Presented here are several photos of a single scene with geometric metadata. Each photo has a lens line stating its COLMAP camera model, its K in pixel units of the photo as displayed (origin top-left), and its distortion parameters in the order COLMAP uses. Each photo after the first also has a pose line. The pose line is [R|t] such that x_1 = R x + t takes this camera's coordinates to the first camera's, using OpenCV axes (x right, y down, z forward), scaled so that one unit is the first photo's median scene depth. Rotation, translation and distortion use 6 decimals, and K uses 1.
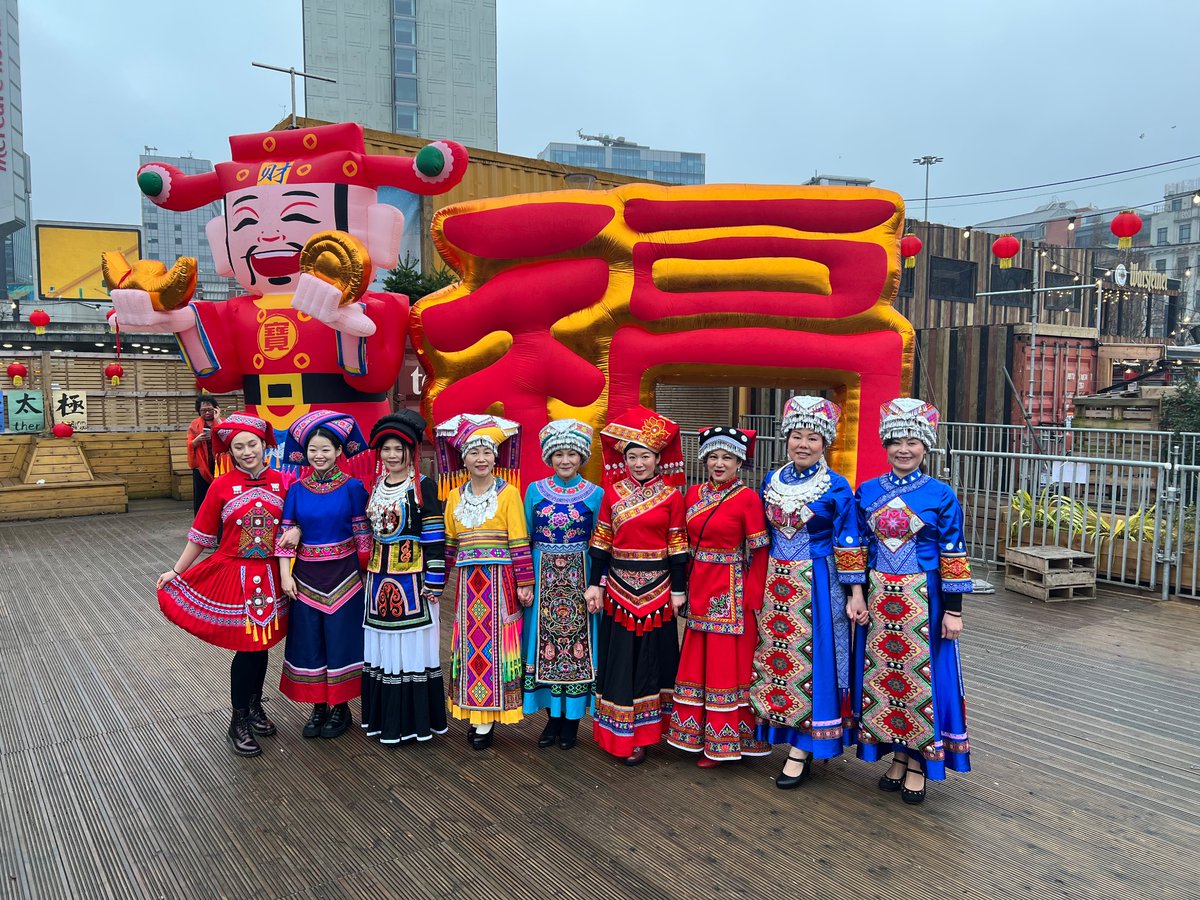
lens RADIAL K [[895.0, 0, 616.4], [0, 895.0, 447.2], [0, 0, 1]] dist [0.062184, -0.063316]
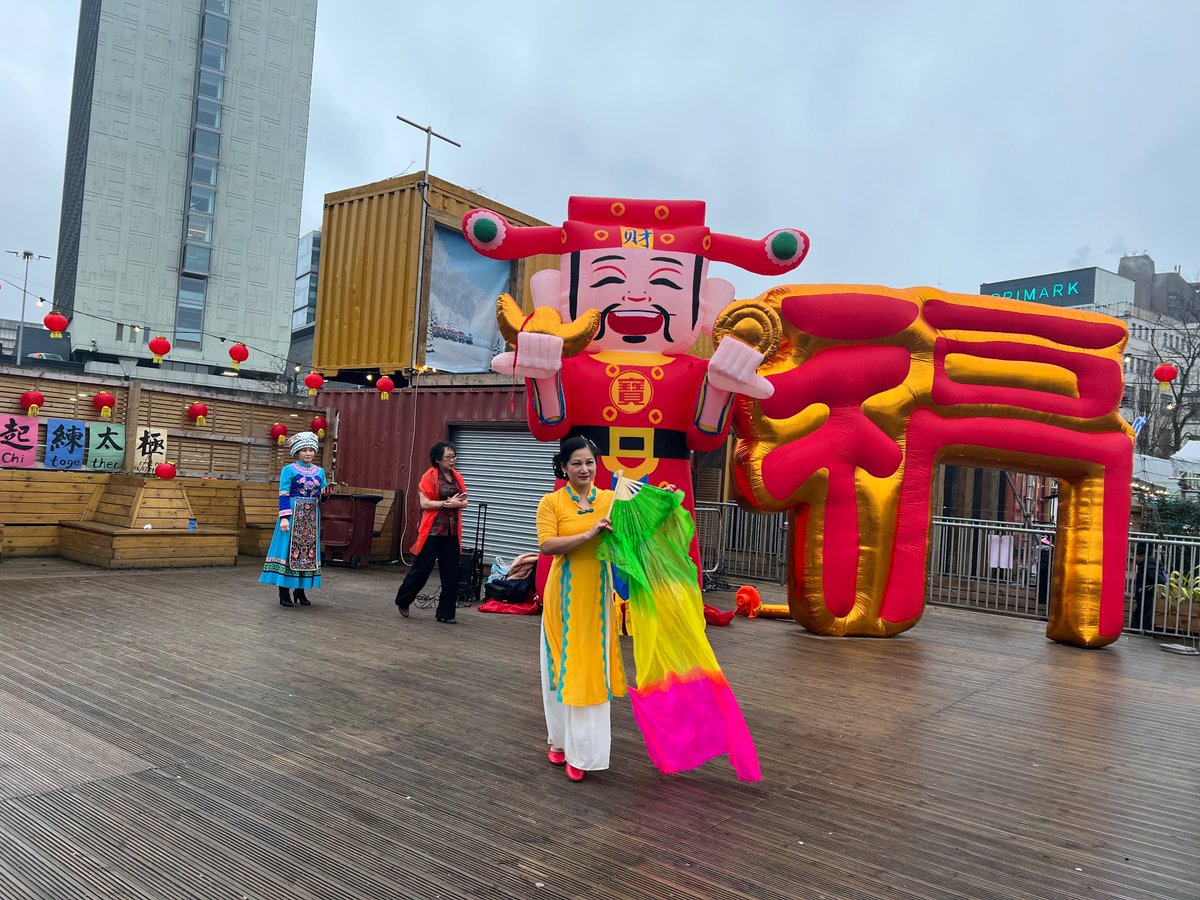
lens RADIAL K [[895.0, 0, 591.6], [0, 895.0, 456.7], [0, 0, 1]] dist [0.062184, -0.063316]
pose [[0.960382, 0.072242, 0.269162, -0.453908], [-0.047365, 0.994078, -0.097806, 0.035649], [-0.274634, 0.081182, 0.958116, 0.023681]]
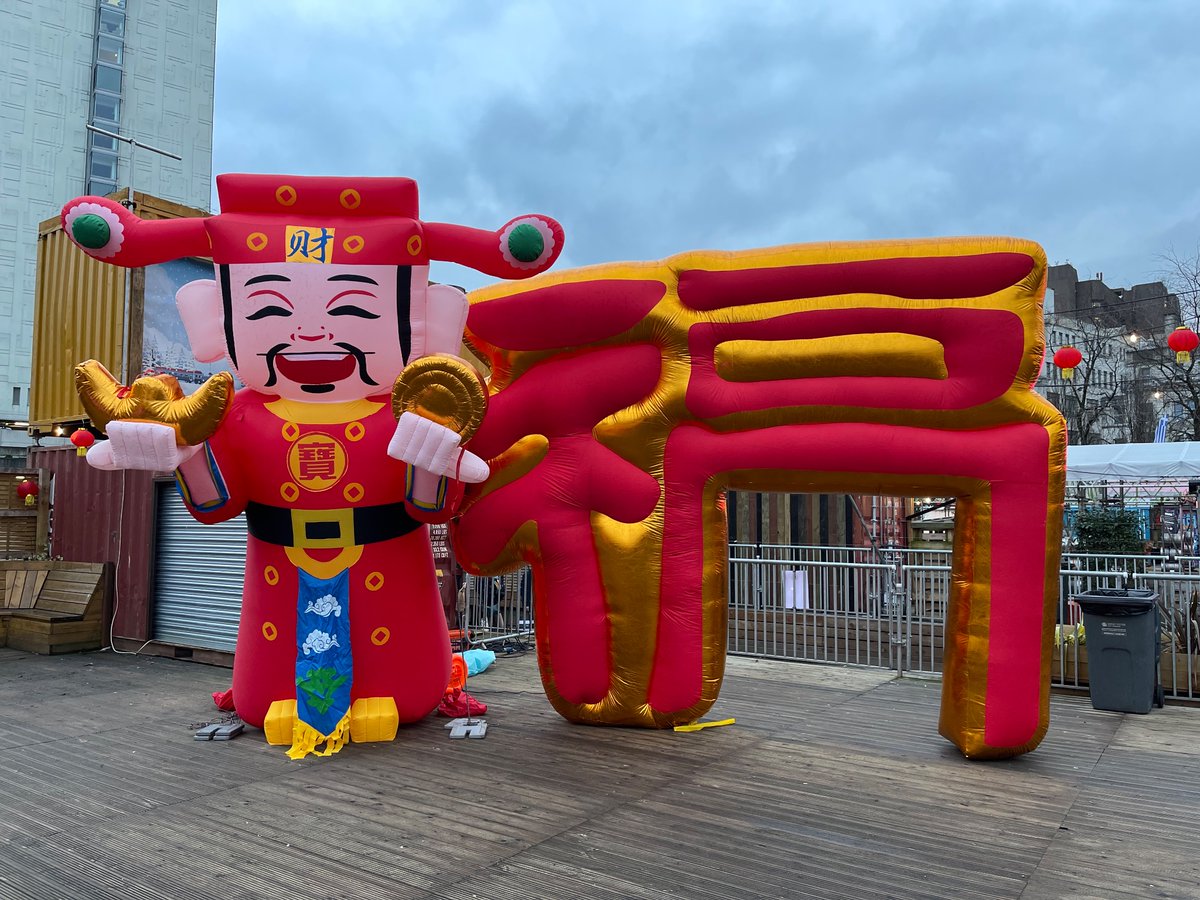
lens RADIAL K [[895.0, 0, 599.6], [0, 895.0, 458.1], [0, 0, 1]] dist [0.062184, -0.063316]
pose [[0.949960, 0.025424, 0.311335, -0.207471], [0.018190, 0.990489, -0.136388, 0.011385], [-0.311841, 0.135226, 0.940462, 0.092009]]
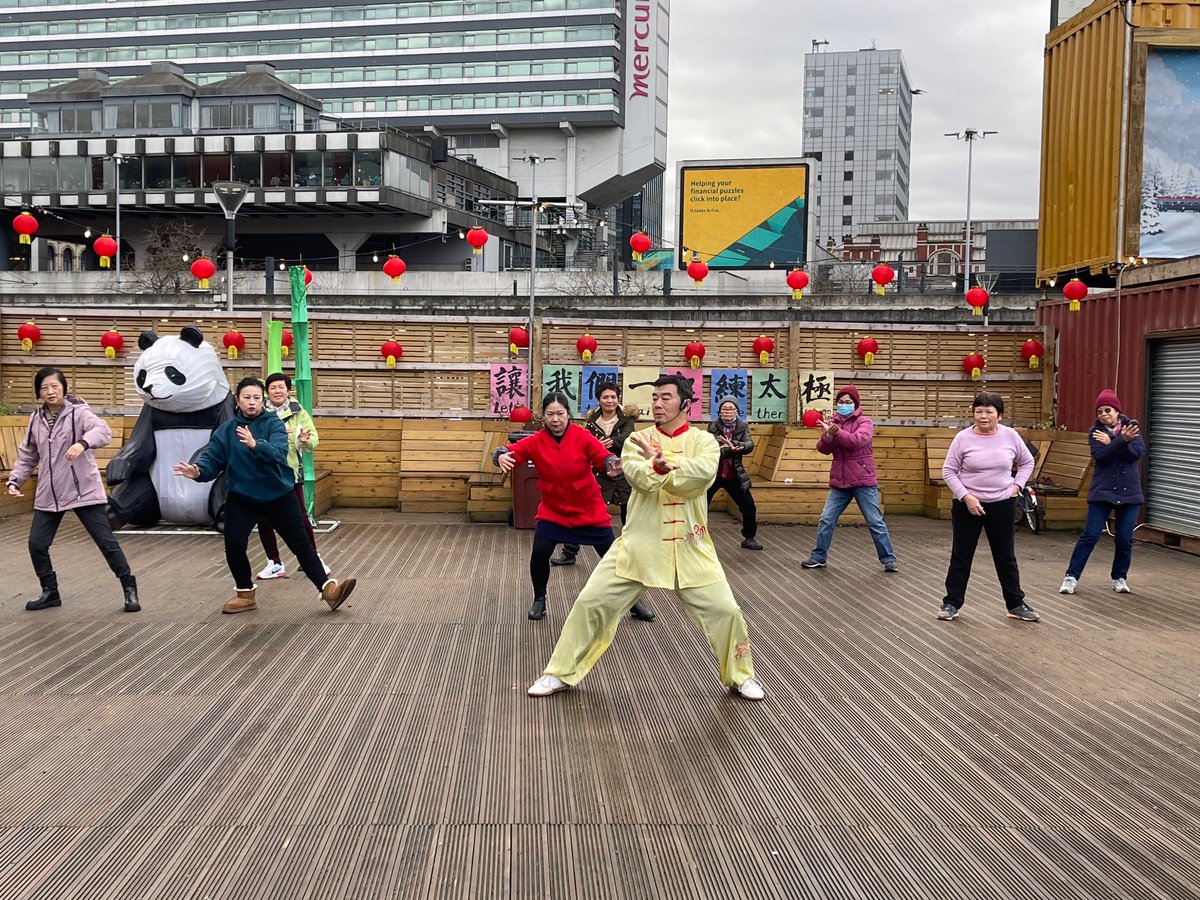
lens RADIAL K [[1506.5, 0, 597.2], [0, 1506.5, 447.2], [0, 0, 1]] dist [0.080233, 0.000000]
pose [[0.825956, 0.036113, -0.562577, -0.015551], [-0.056231, 0.998247, -0.018478, 0.042636], [0.560923, 0.046897, 0.826539, -0.212818]]
